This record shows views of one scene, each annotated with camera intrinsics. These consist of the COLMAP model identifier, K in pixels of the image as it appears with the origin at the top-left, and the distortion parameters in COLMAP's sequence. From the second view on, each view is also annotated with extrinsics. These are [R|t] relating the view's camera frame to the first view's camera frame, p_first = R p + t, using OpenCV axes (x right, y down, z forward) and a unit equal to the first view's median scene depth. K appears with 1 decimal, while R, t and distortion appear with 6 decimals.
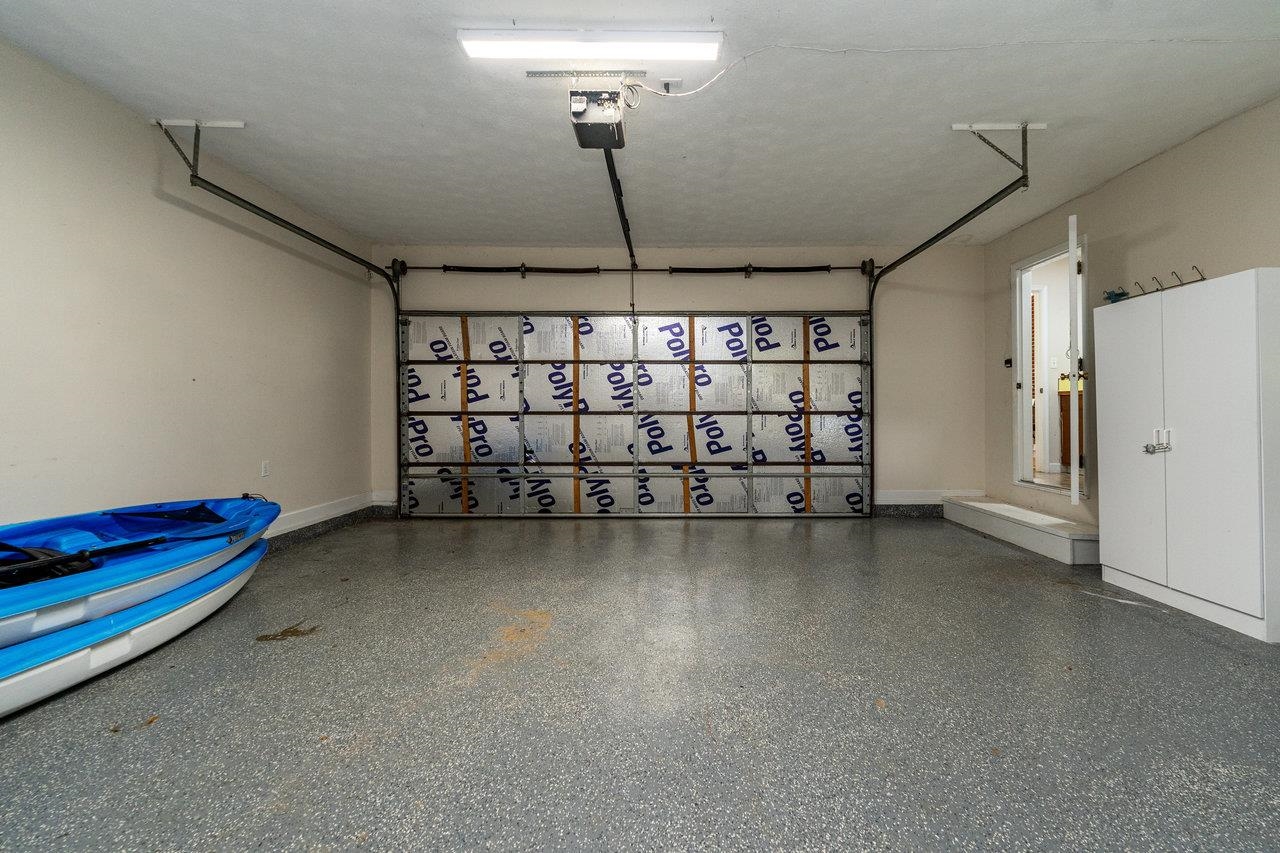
lens RADIAL K [[543.5, 0, 644.5], [0, 543.5, 417.9], [0, 0, 1]] dist [0.000863, 0.000153]
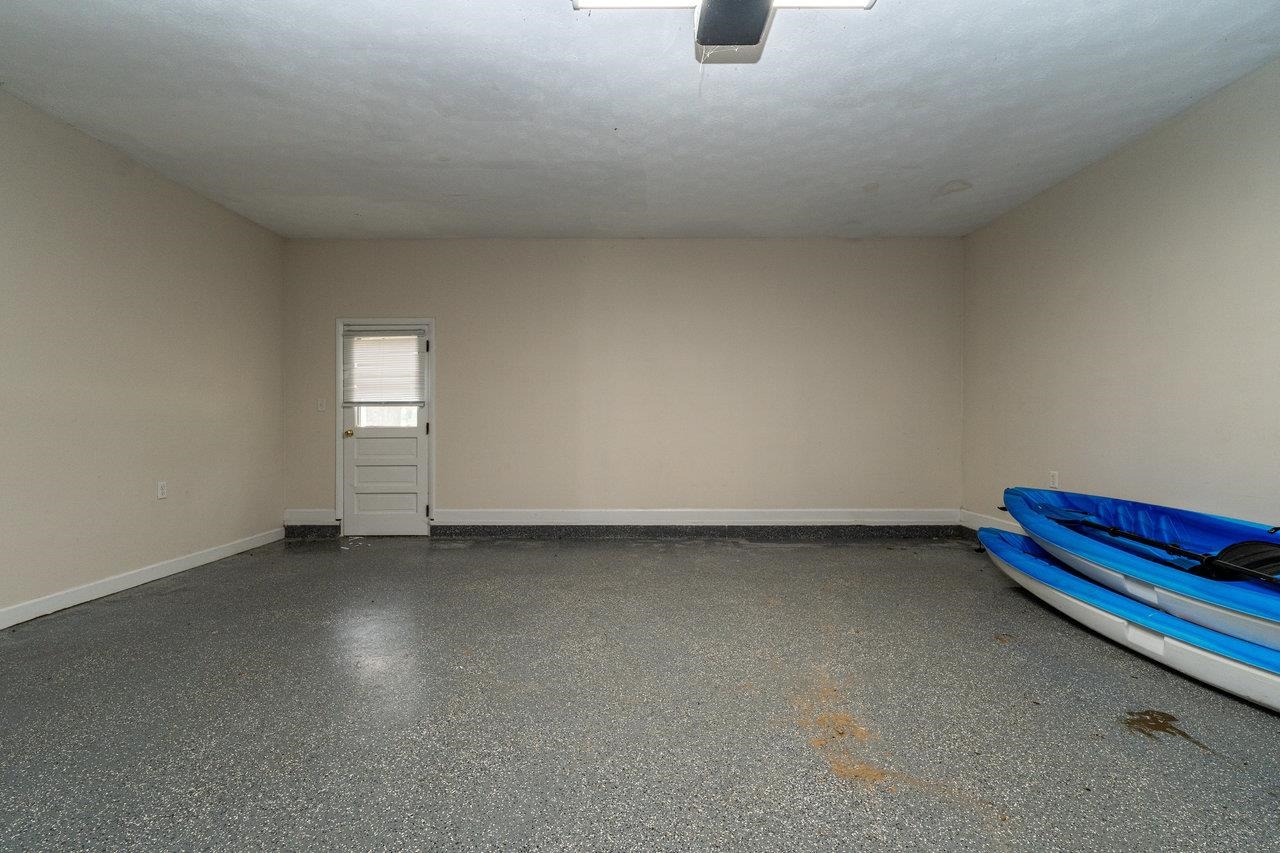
lens RADIAL K [[543.5, 0, 639.1], [0, 543.5, 423.4], [0, 0, 1]] dist [0.000863, 0.000153]
pose [[-0.999101, 0.002332, -0.042330, 0.077594], [0.002056, 0.999976, 0.006559, -0.013577], [0.042344, 0.006466, -0.999082, 2.045097]]
